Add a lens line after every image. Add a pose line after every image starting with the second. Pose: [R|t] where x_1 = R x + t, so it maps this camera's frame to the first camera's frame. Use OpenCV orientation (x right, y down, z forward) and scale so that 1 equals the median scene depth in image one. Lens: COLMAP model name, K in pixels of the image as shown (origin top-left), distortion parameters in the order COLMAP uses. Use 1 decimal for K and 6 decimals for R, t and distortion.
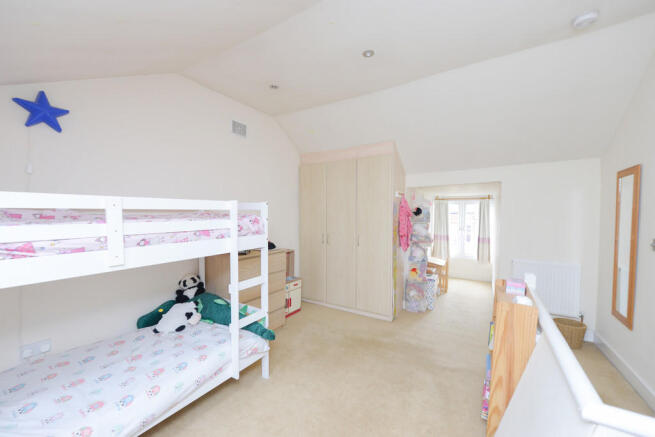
lens RADIAL K [[257.2, 0, 322.6], [0, 257.2, 222.3], [0, 0, 1]] dist [0.001135, -0.000192]
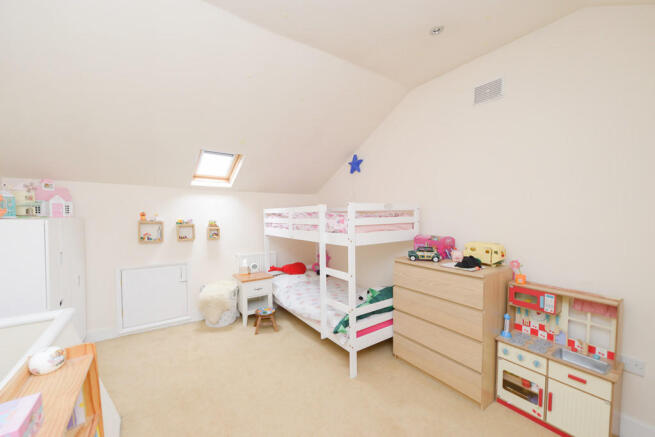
lens RADIAL K [[257.2, 0, 322.6], [0, 257.2, 222.3], [0, 0, 1]] dist [0.001135, -0.000192]
pose [[-0.390819, 0.031782, -0.919919, 0.848335], [-0.022484, 0.998776, 0.044058, -0.048817], [0.920193, 0.037902, -0.389626, 1.457962]]
